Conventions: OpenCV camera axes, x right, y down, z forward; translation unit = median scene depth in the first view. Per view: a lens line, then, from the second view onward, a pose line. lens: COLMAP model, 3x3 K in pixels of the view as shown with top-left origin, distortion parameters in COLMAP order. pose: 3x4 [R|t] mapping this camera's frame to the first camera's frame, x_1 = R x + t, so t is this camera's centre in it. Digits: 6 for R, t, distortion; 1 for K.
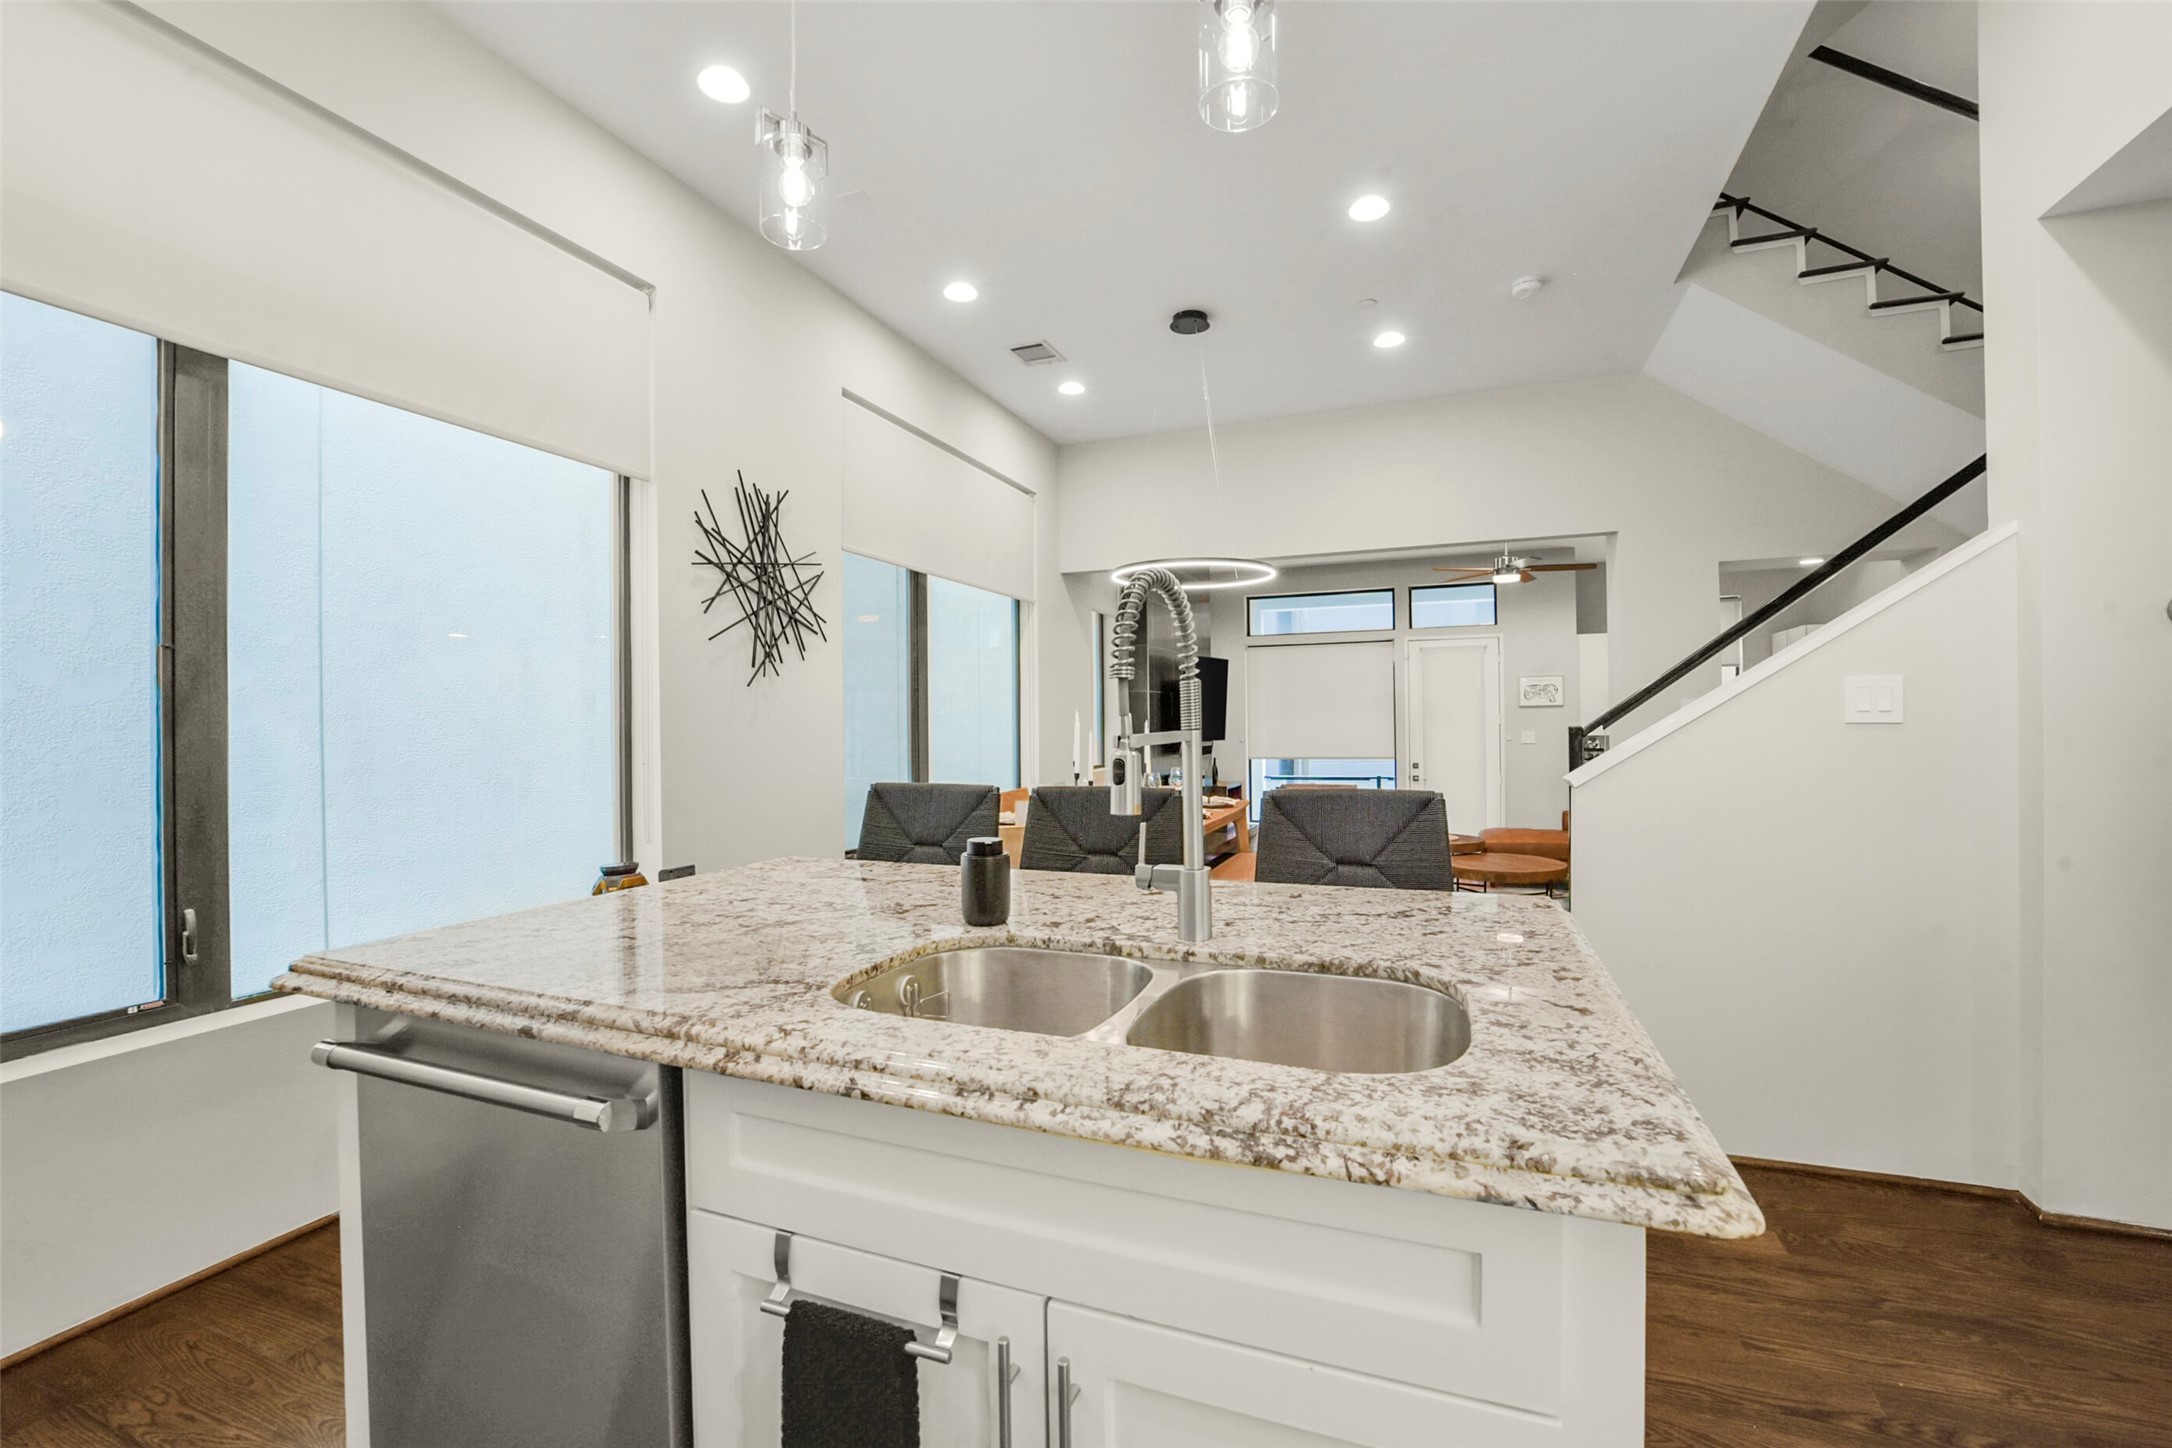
lens RADIAL K [[854.0, 0, 1086.0], [0, 854.0, 724.0], [0, 0, 1]] dist [-0.032212, 0.000117]
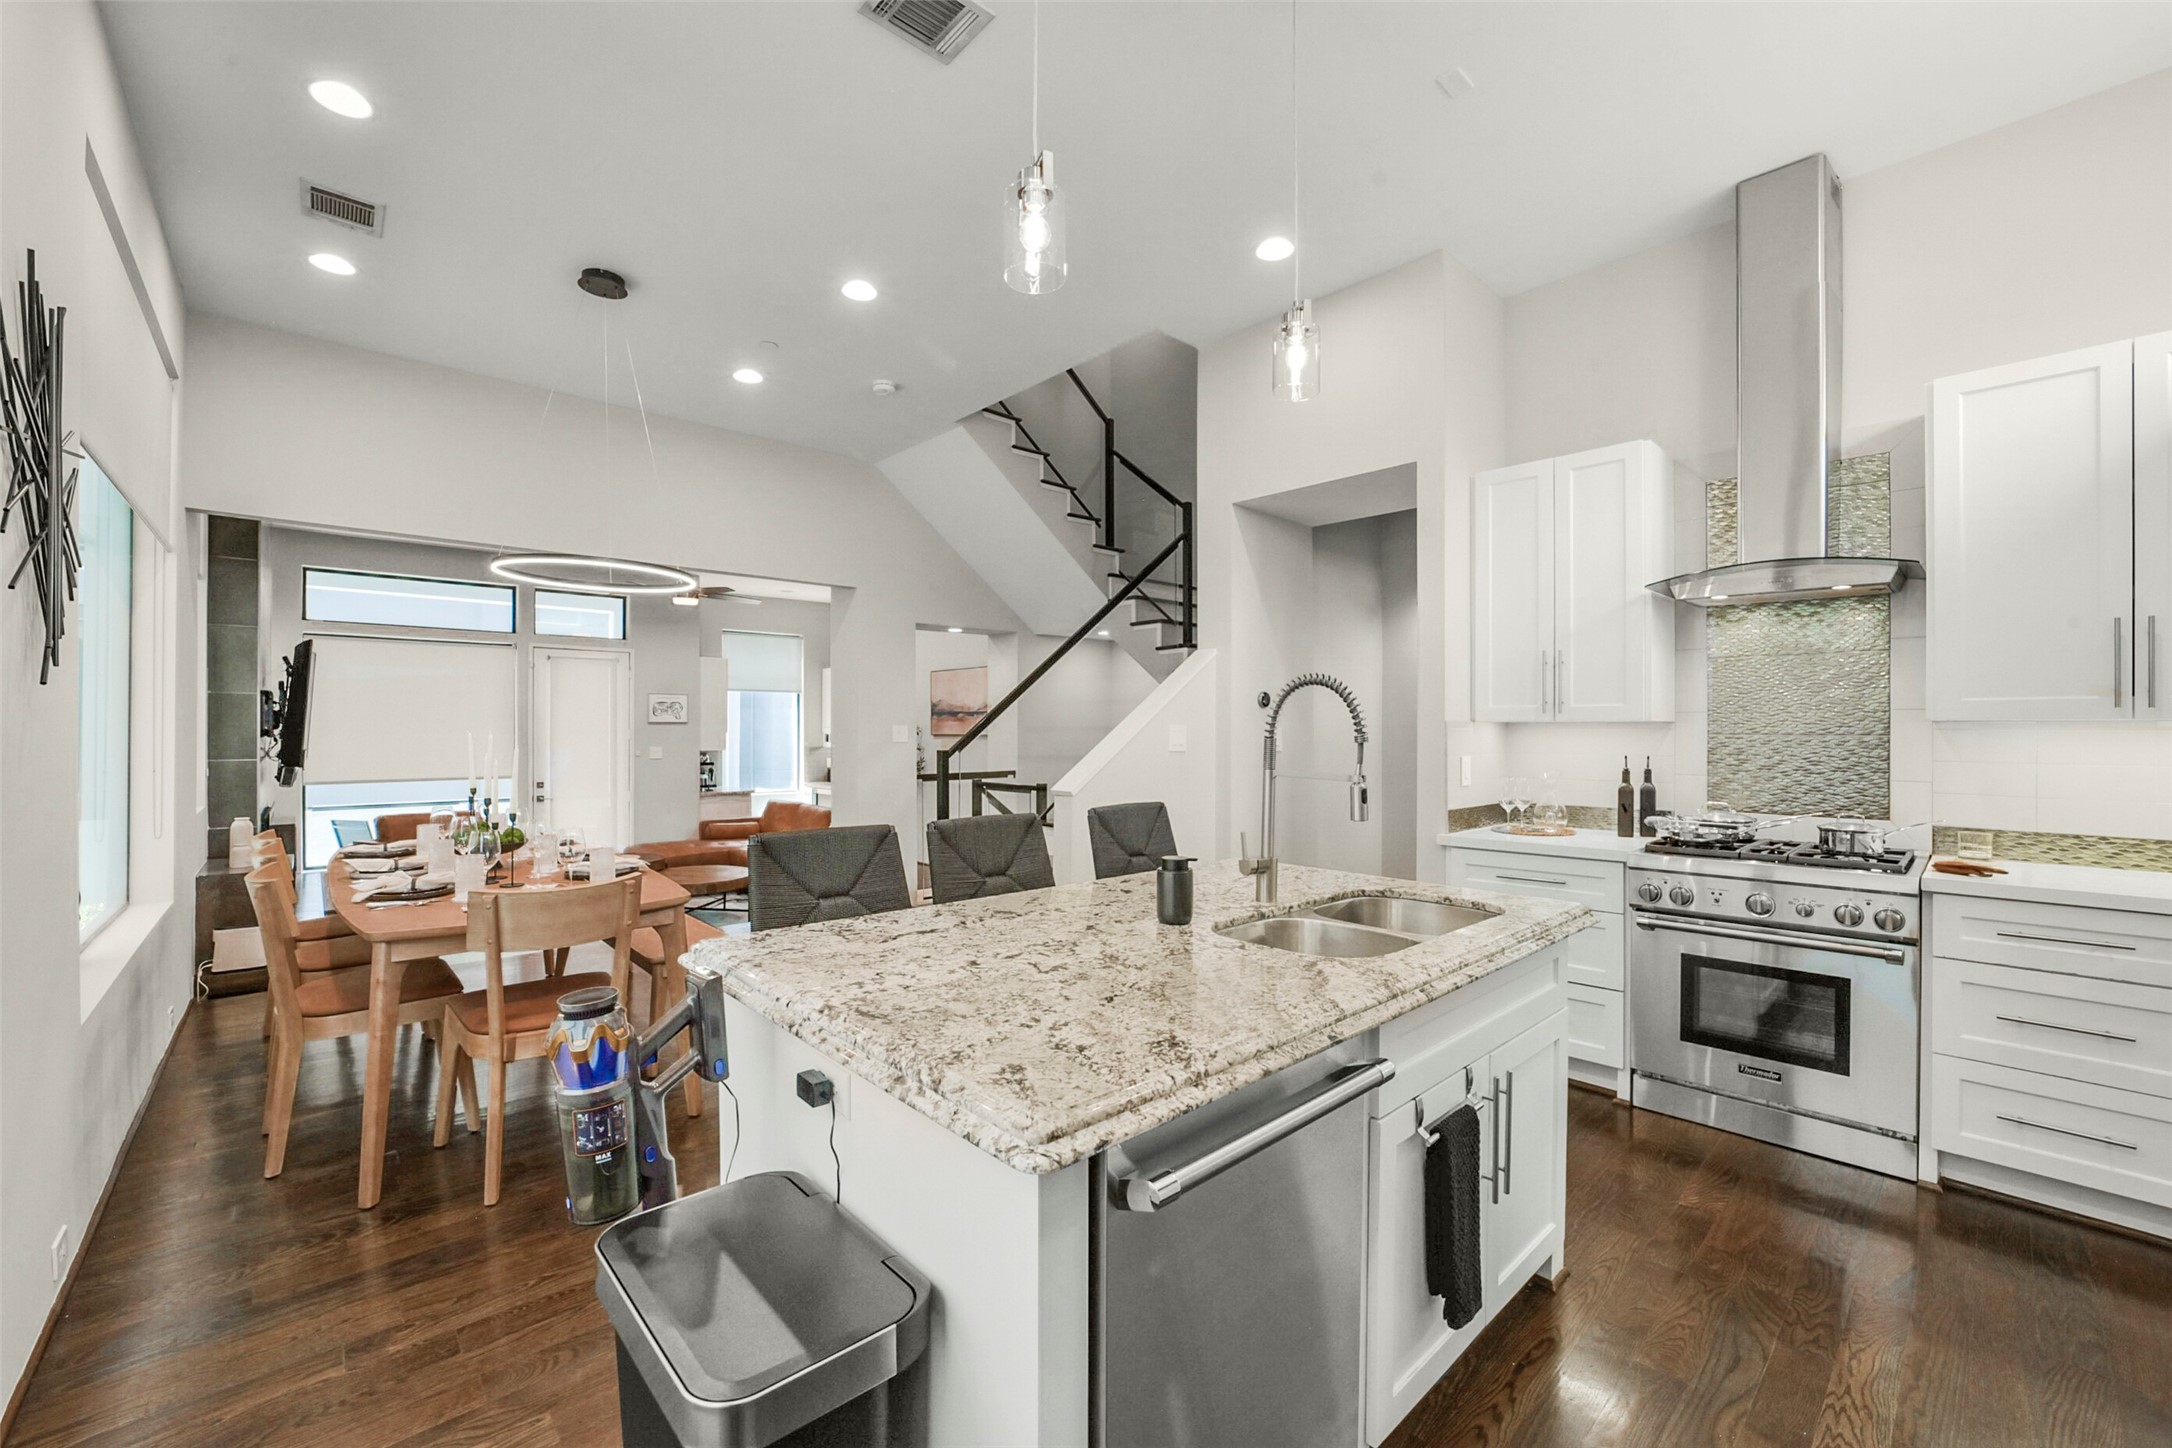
lens RADIAL K [[870.1, 0, 1086.0], [0, 870.1, 724.0], [0, 0, 1]] dist [-0.033752, 0.000010]
pose [[0.447416, 0.022074, 0.894053, -0.884891], [-0.011272, 0.999755, -0.019043, -0.027028], [-0.894255, -0.001558, 0.447556, 0.347901]]
